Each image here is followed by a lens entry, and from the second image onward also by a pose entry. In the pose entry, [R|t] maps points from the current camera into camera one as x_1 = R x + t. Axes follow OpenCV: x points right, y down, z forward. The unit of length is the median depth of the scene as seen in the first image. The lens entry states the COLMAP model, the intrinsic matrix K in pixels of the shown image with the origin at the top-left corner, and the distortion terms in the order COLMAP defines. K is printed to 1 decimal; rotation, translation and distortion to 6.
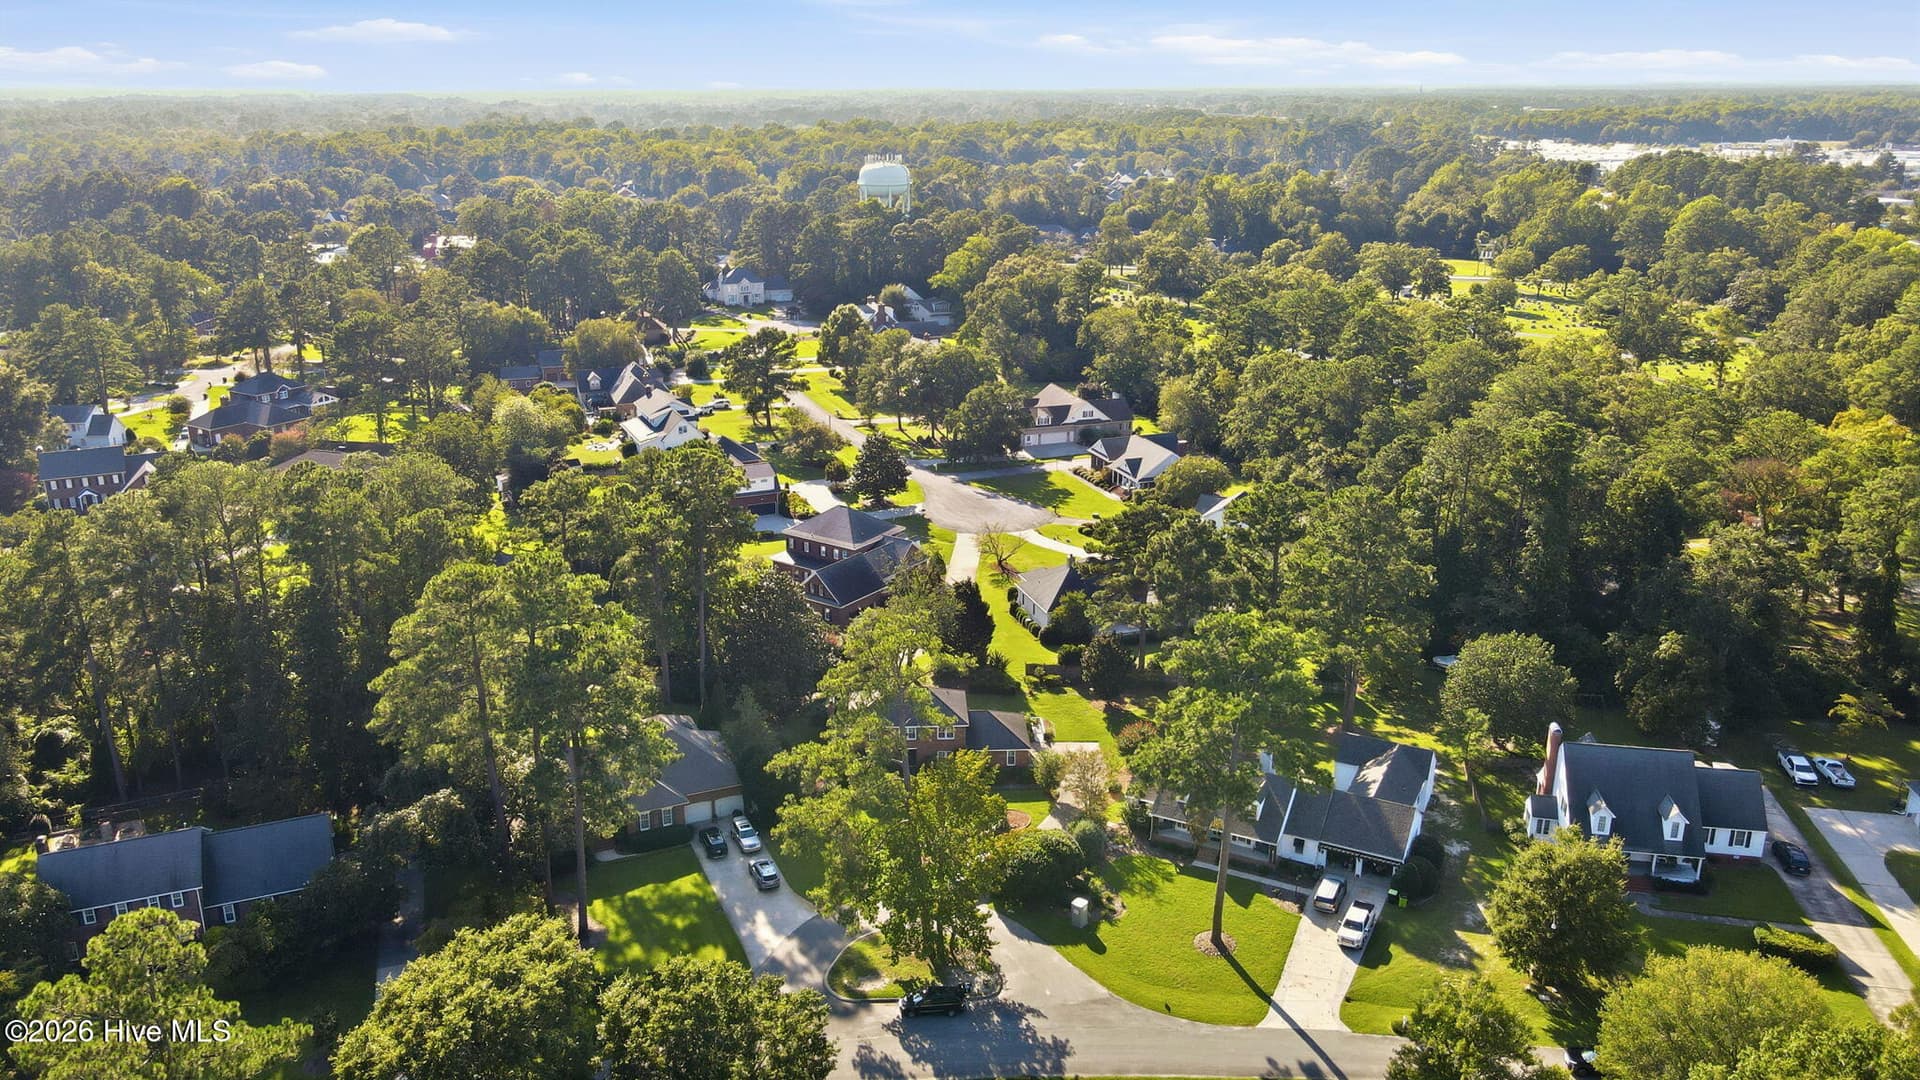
lens RADIAL K [[1407.3, 0, 960.0], [0, 1407.3, 540.0], [0, 0, 1]] dist [-0.012295, 0.056514]
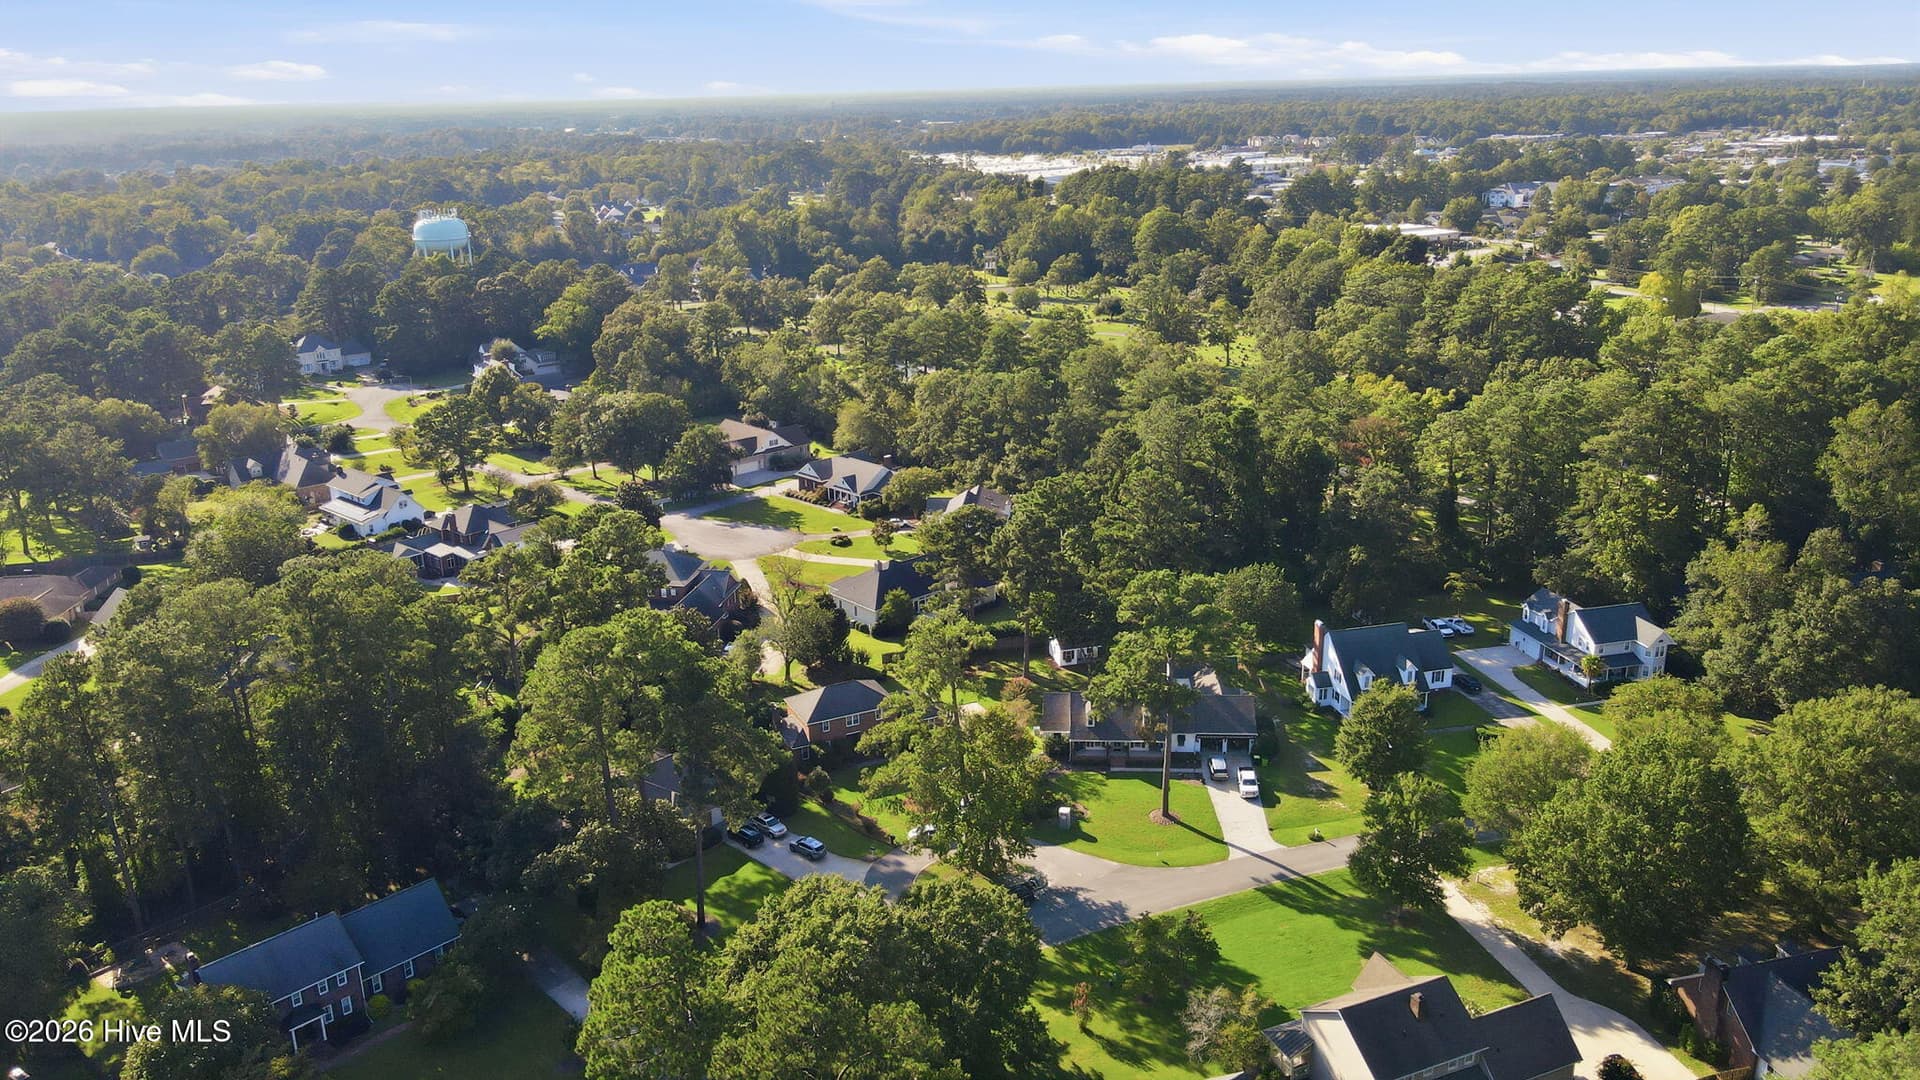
lens RADIAL K [[1407.3, 0, 960.0], [0, 1407.3, 540.0], [0, 0, 1]] dist [-0.012295, 0.056514]
pose [[0.917302, -0.142079, 0.371982, -0.194806], [0.145908, 0.989134, 0.017994, -0.011923], [-0.370497, 0.037769, 0.928065, -0.078587]]
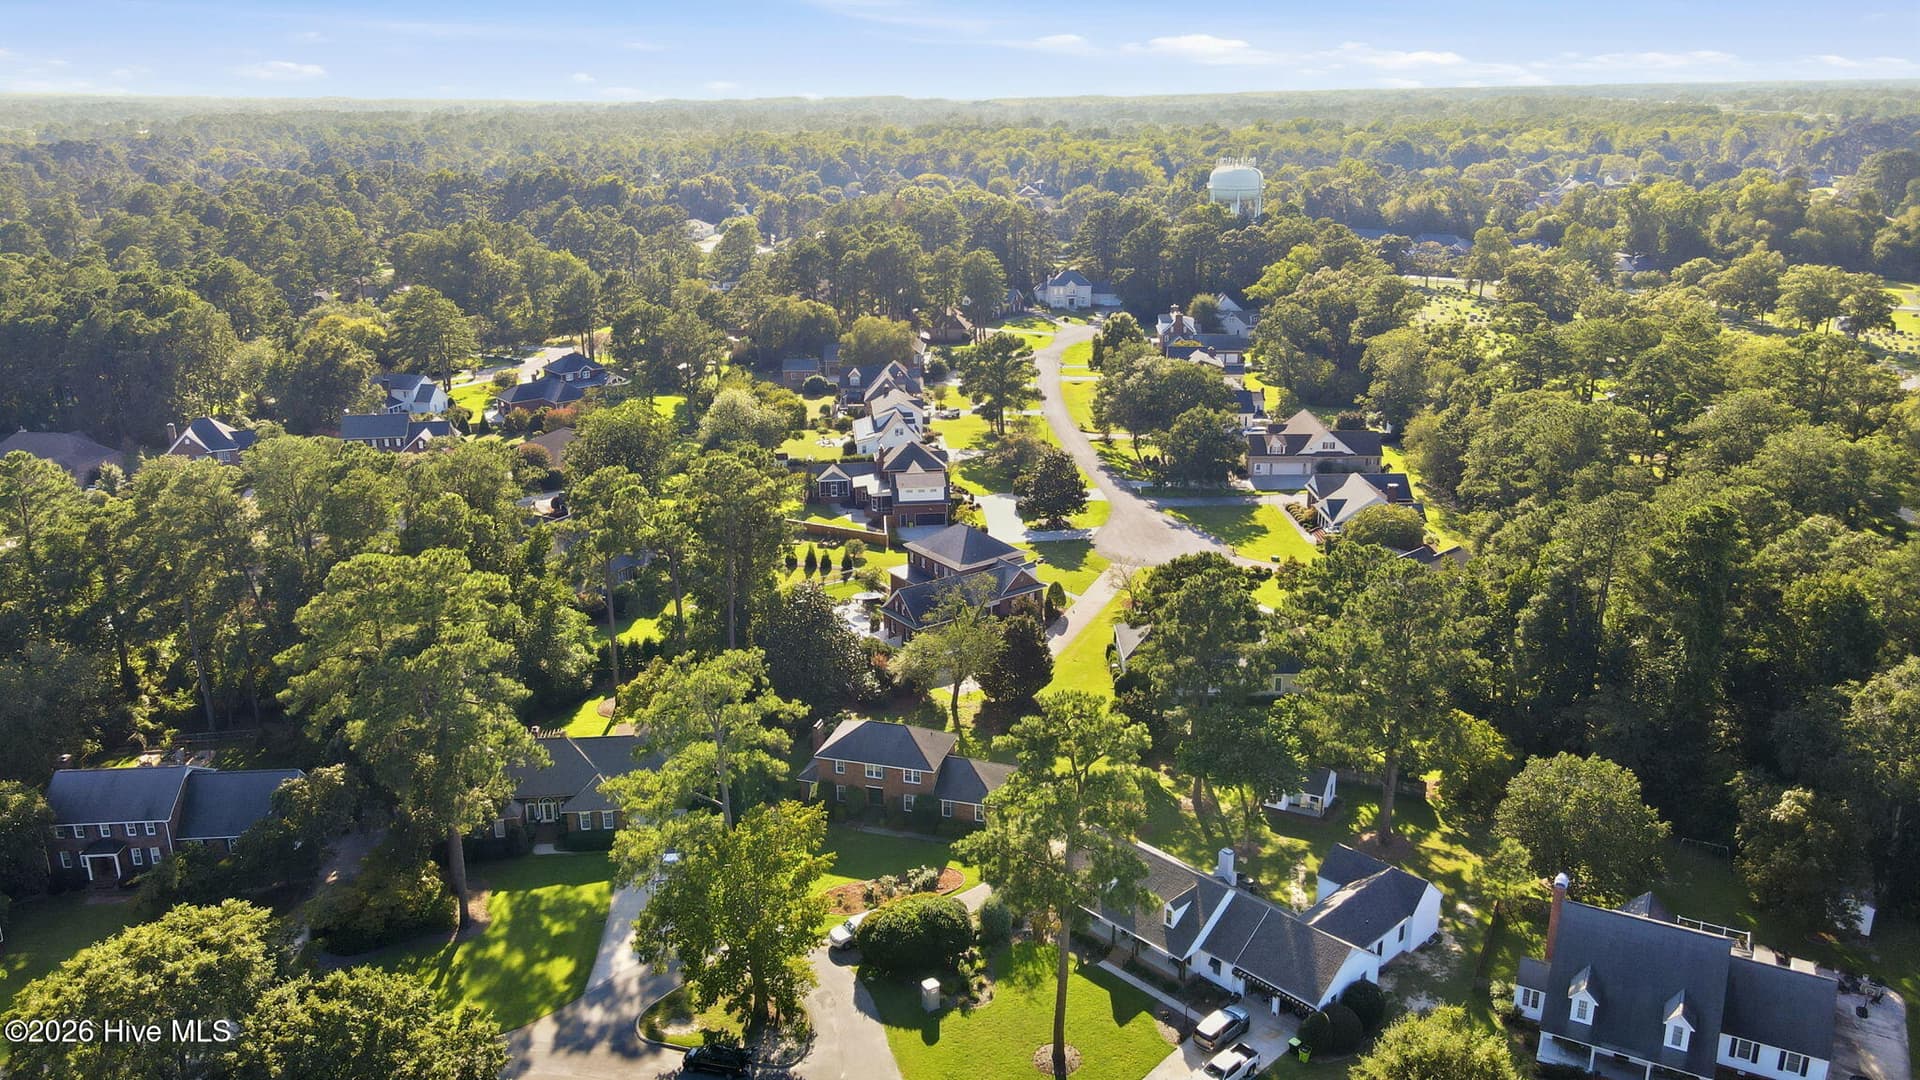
lens RADIAL K [[1408.2, 0, 970.6], [0, 1408.2, 545.5], [0, 0, 1]] dist [-0.009124, 0.034892]
pose [[0.946096, 0.093998, -0.309947, 0.158346], [-0.092533, 0.995519, 0.019461, -0.020631], [0.310387, 0.010268, 0.950555, 0.056469]]
